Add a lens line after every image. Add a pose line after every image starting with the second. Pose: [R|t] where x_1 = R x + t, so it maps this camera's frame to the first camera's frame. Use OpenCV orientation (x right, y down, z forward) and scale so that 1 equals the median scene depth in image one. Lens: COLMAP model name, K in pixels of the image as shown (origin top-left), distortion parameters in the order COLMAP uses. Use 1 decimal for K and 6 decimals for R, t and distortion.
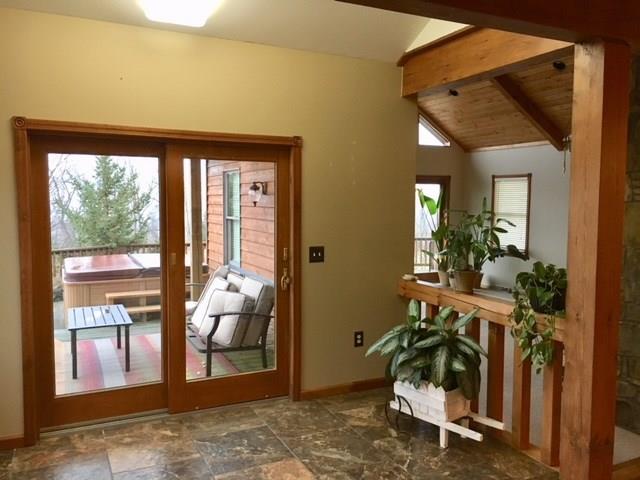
lens RADIAL K [[541.7, 0, 319.9], [0, 541.7, 244.5], [0, 0, 1]] dist [0.046400, -0.010855]
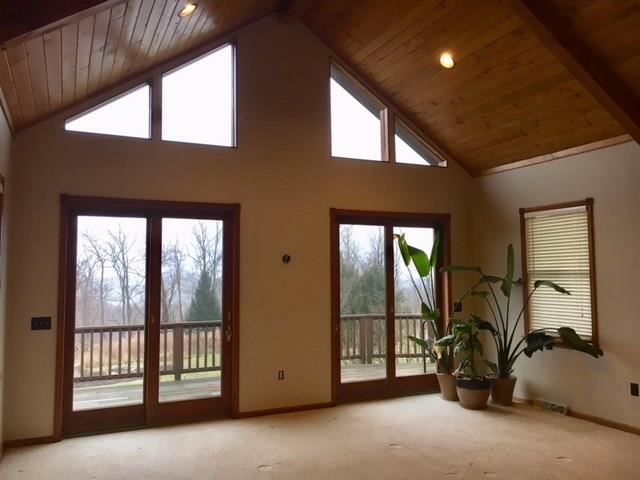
lens RADIAL K [[541.7, 0, 317.5], [0, 541.7, 237.2], [0, 0, 1]] dist [0.046400, -0.010855]
pose [[0.999829, -0.007779, -0.016782, 0.103361], [0.004839, 0.985677, -0.168572, 0.003037], [0.017853, 0.168462, 0.985546, 0.408225]]
